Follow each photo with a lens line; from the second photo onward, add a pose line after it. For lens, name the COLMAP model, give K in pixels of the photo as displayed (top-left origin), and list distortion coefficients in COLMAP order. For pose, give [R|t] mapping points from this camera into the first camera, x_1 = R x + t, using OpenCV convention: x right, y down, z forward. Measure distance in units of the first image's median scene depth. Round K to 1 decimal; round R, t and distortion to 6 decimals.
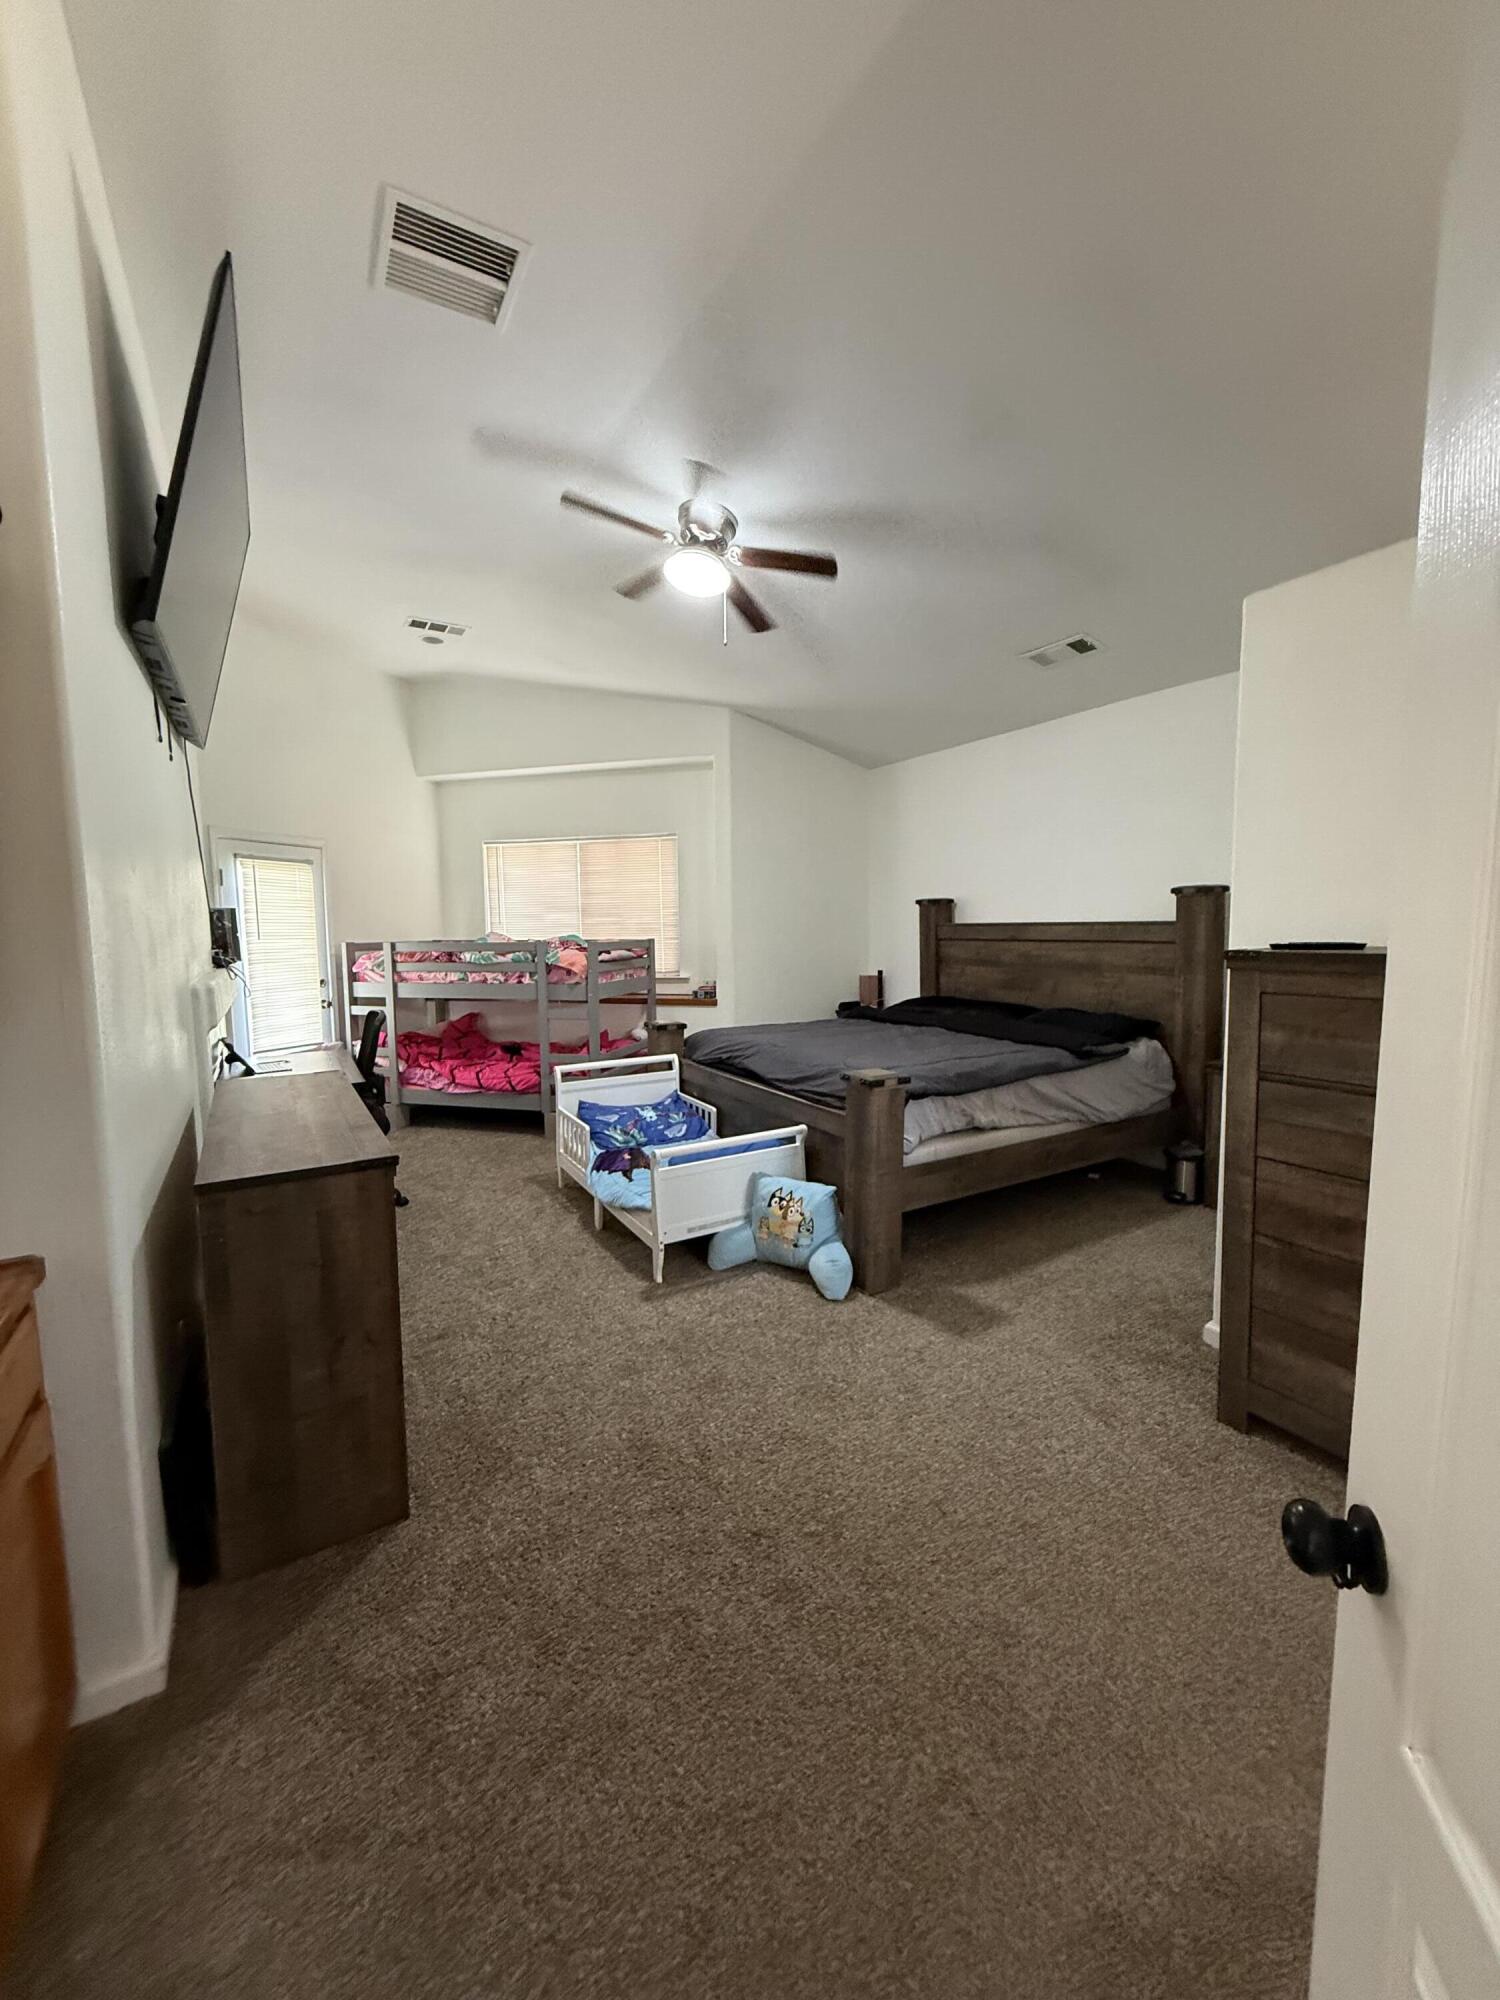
lens RADIAL K [[796.6, 0, 750.9], [0, 796.6, 997.1], [0, 0, 1]] dist [0.000253, 0.000141]
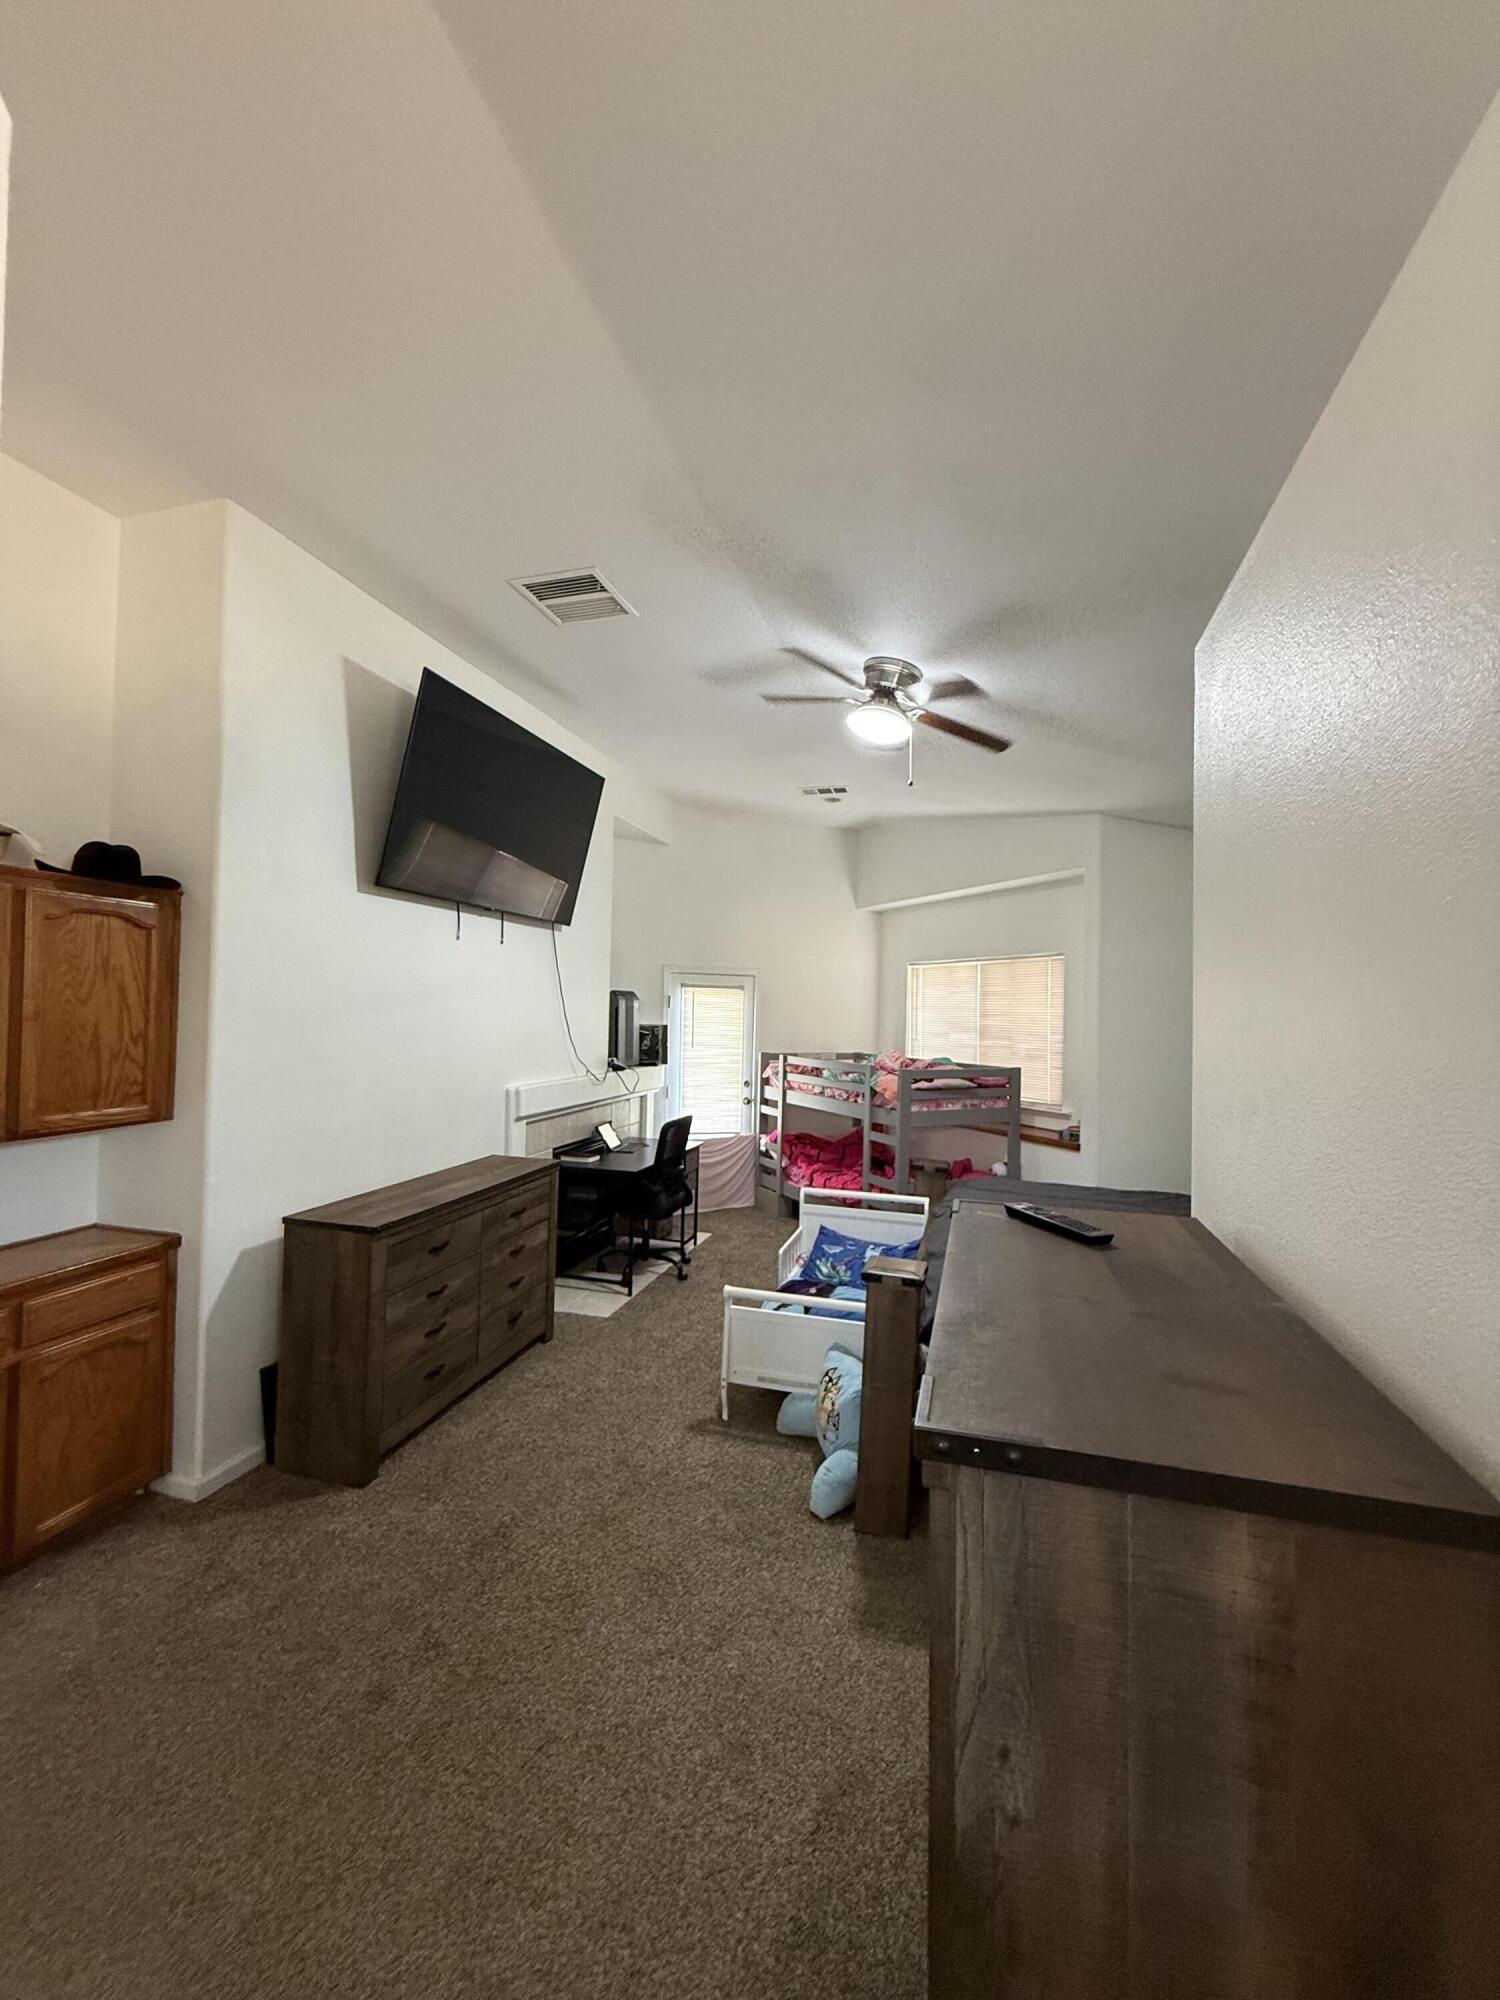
lens RADIAL K [[796.6, 0, 750.9], [0, 796.6, 997.1], [0, 0, 1]] dist [0.000253, 0.000141]
pose [[0.681660, 0.012636, -0.731560, 0.400504], [-0.096901, 0.992603, -0.073146, -0.066955], [0.725224, 0.120750, 0.677842, 0.163255]]
